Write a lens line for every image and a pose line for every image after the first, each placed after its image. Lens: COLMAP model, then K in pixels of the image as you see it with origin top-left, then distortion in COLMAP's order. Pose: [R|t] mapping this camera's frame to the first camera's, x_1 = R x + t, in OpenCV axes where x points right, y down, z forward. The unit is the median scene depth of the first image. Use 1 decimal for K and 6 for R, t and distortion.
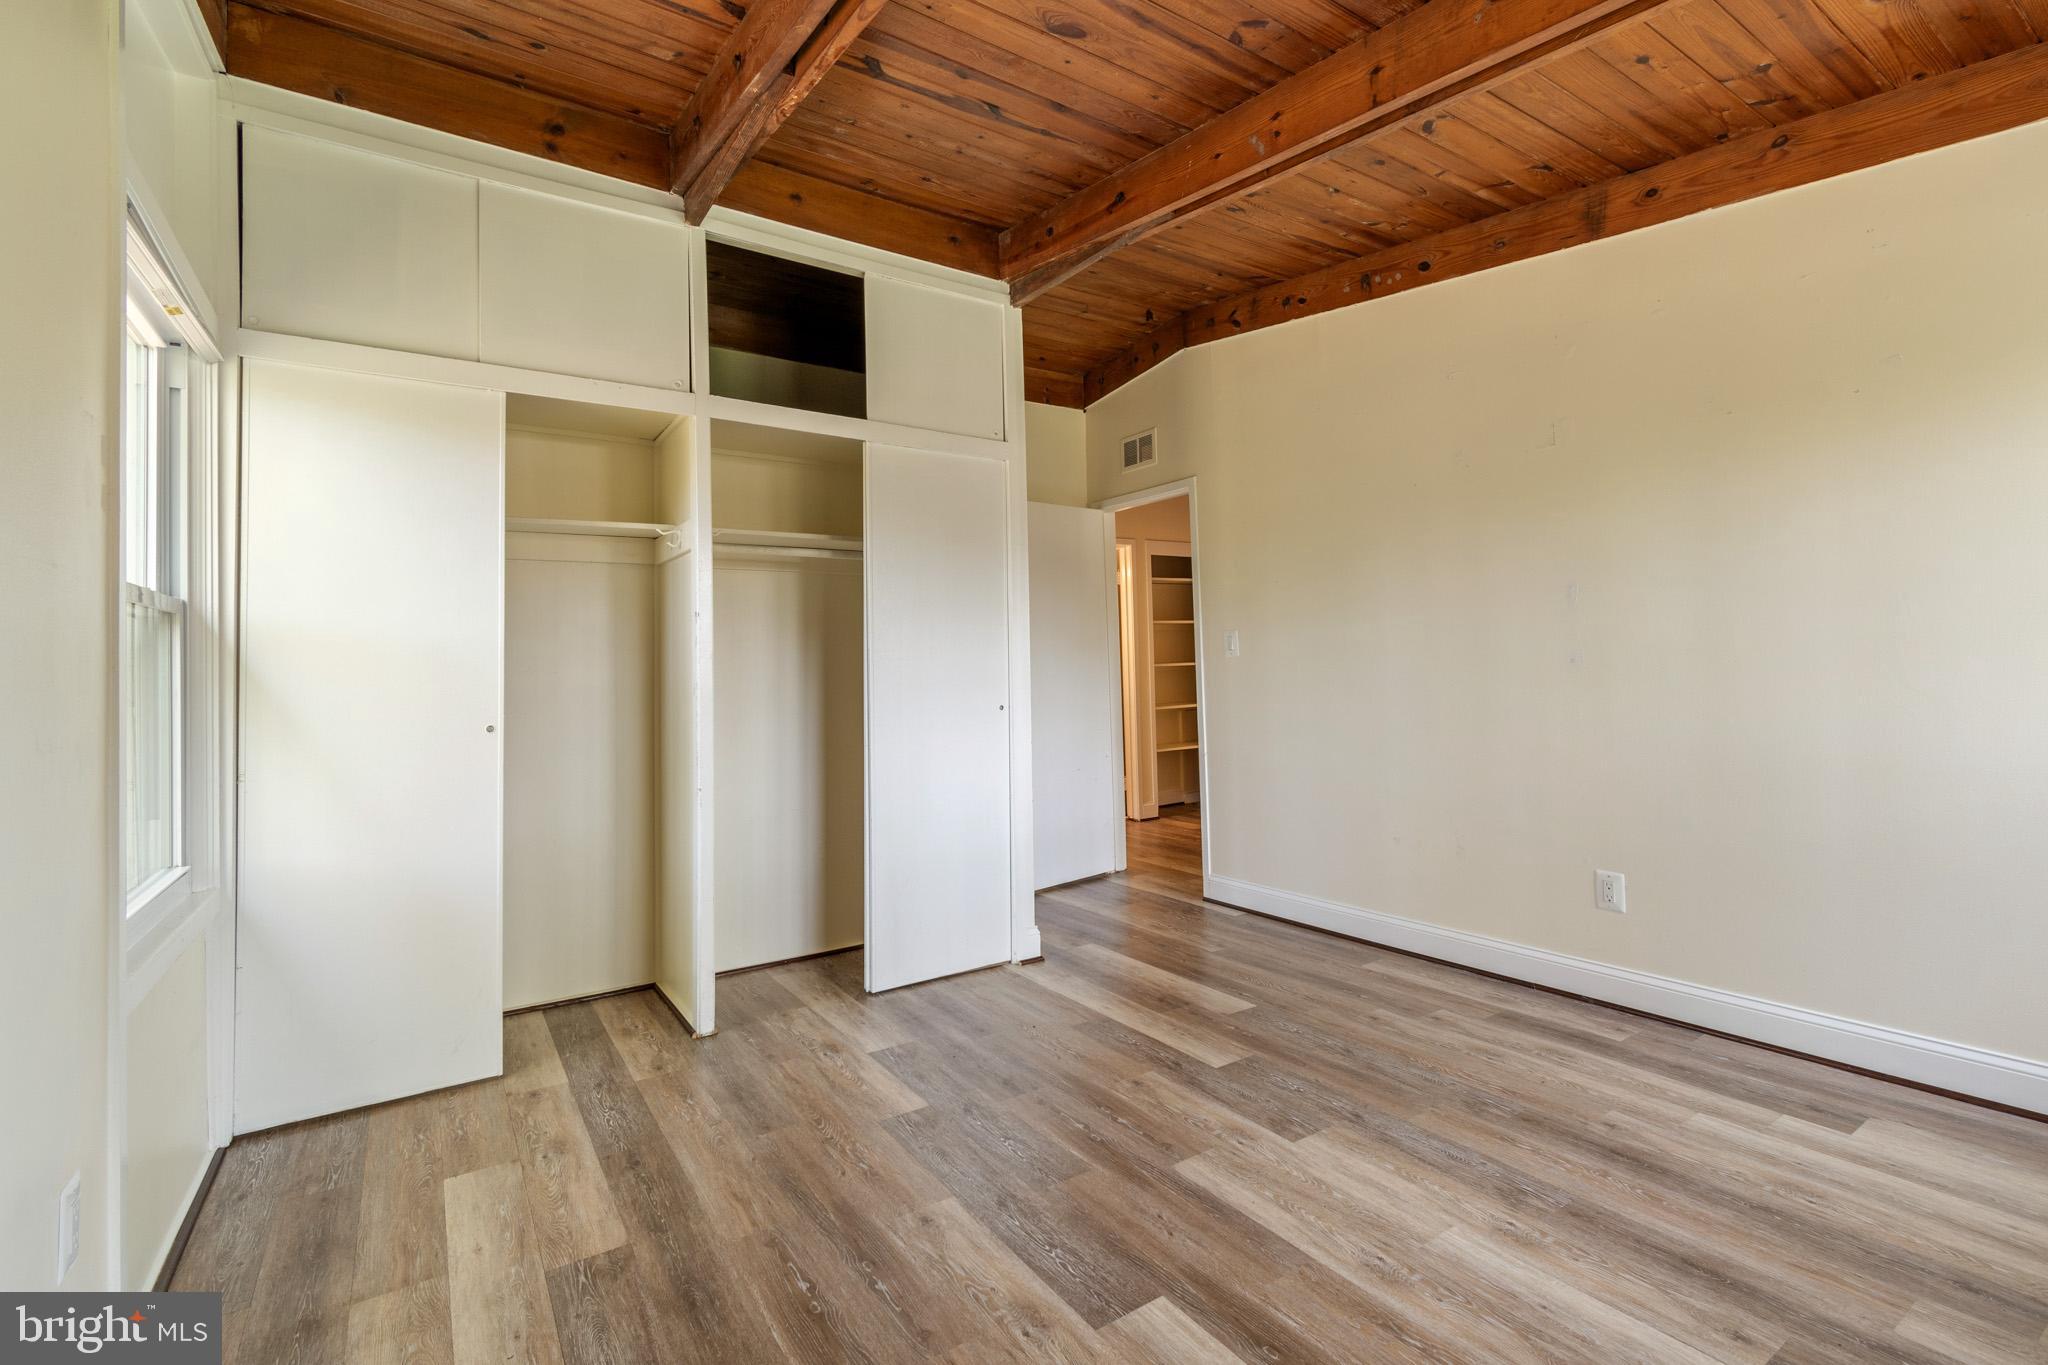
lens RADIAL K [[904.5, 0, 1023.5], [0, 904.5, 674.3], [0, 0, 1]] dist [0.003186, -0.001325]
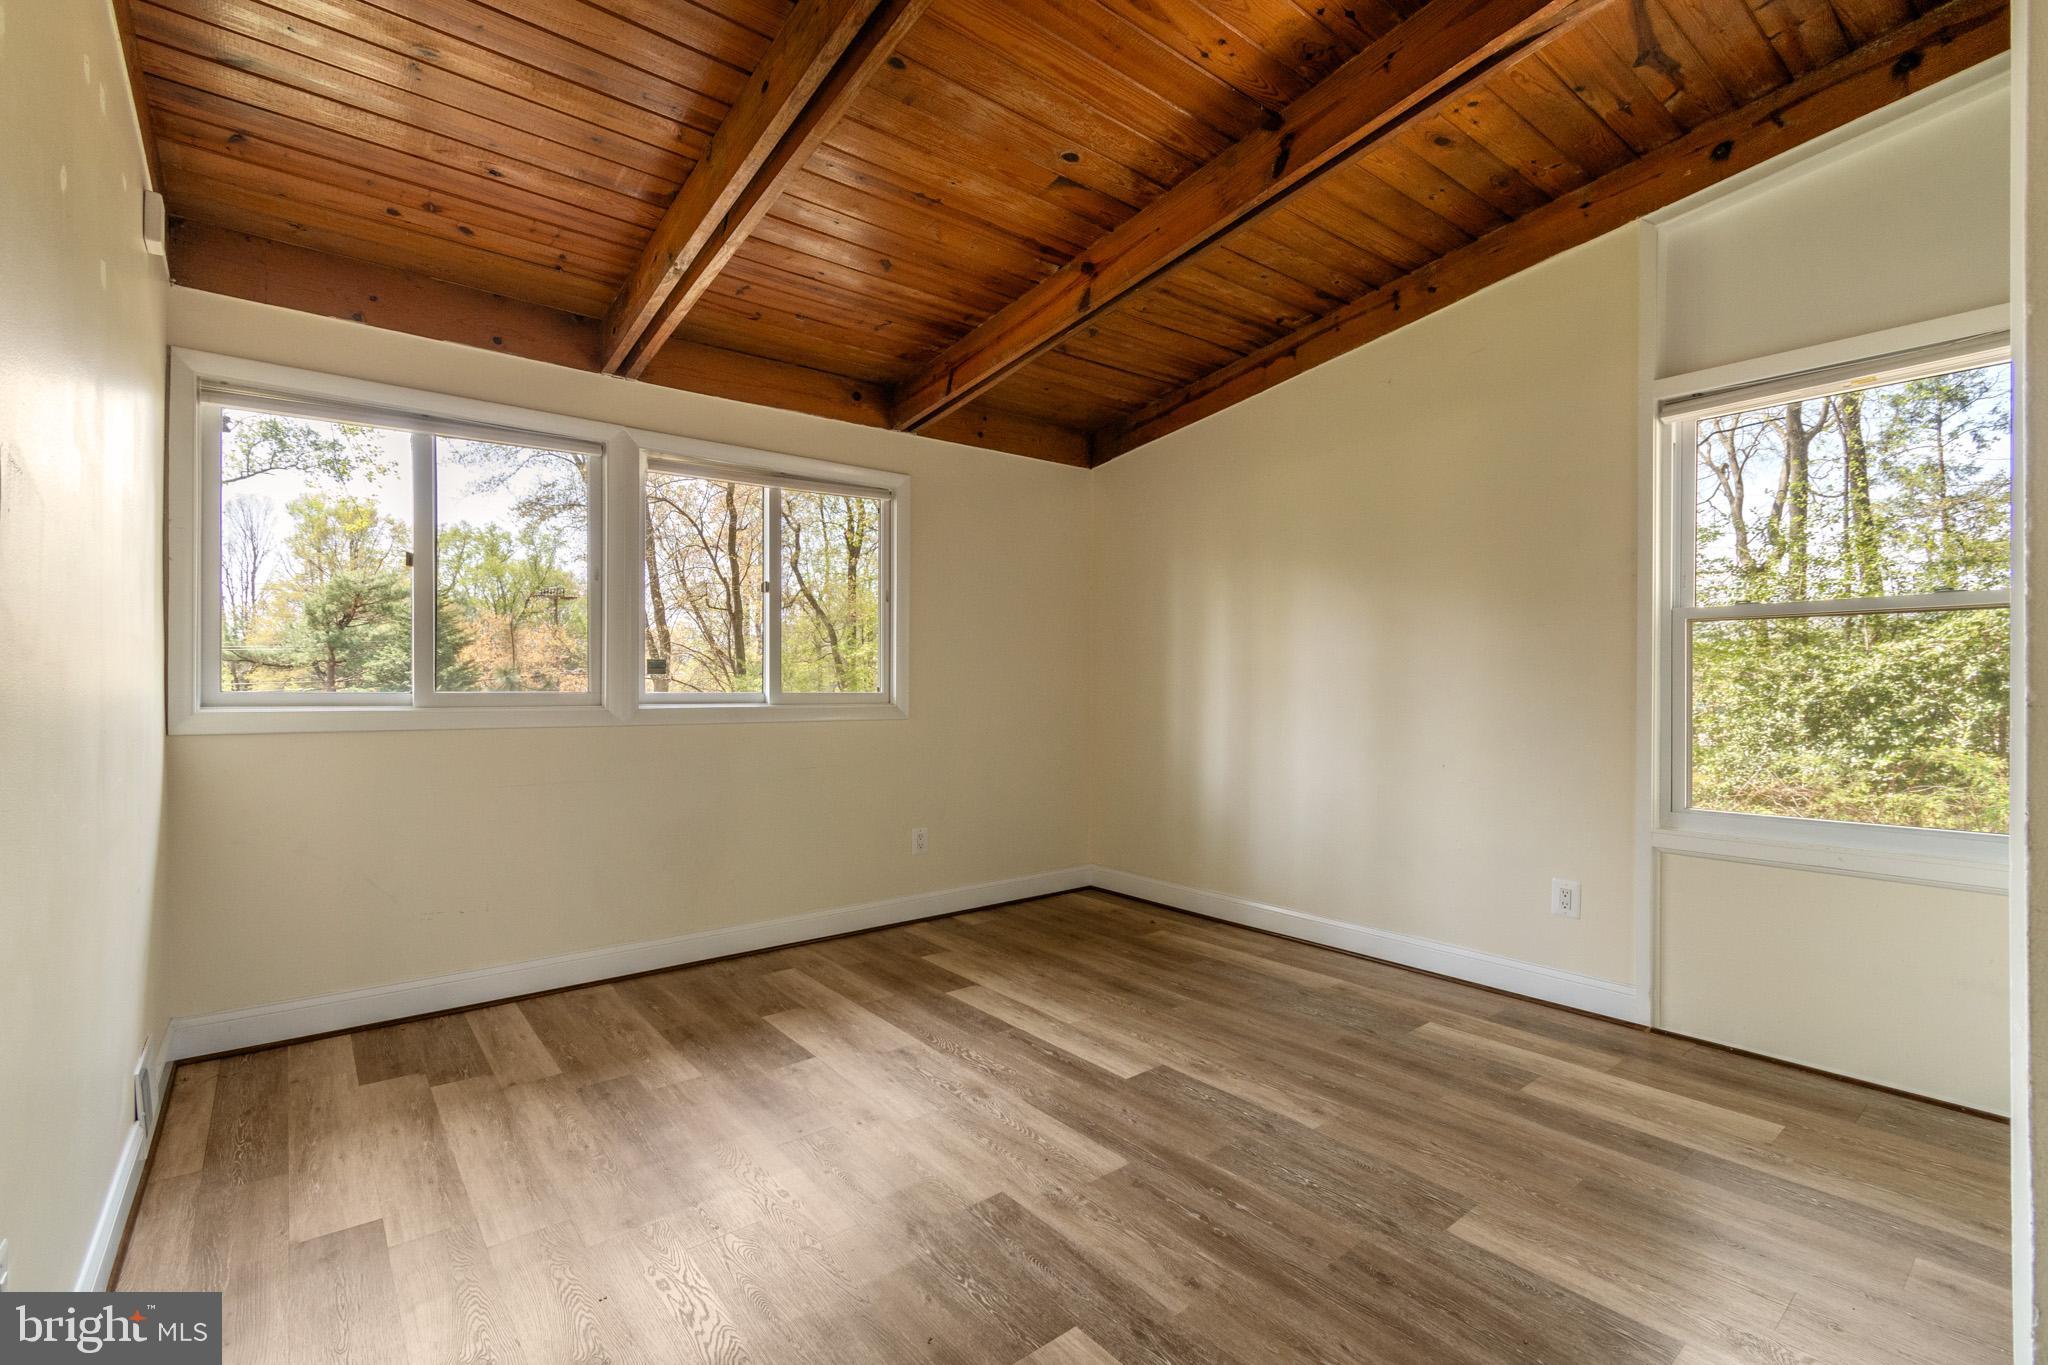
lens RADIAL K [[904.5, 0, 1019.9], [0, 904.5, 677.2], [0, 0, 1]] dist [0.003186, -0.001325]
pose [[-0.994663, 0.026317, -0.099762, 0.399572], [0.026285, 0.999653, 0.001632, -0.010164], [0.099770, -0.000999, -0.995010, 2.140030]]
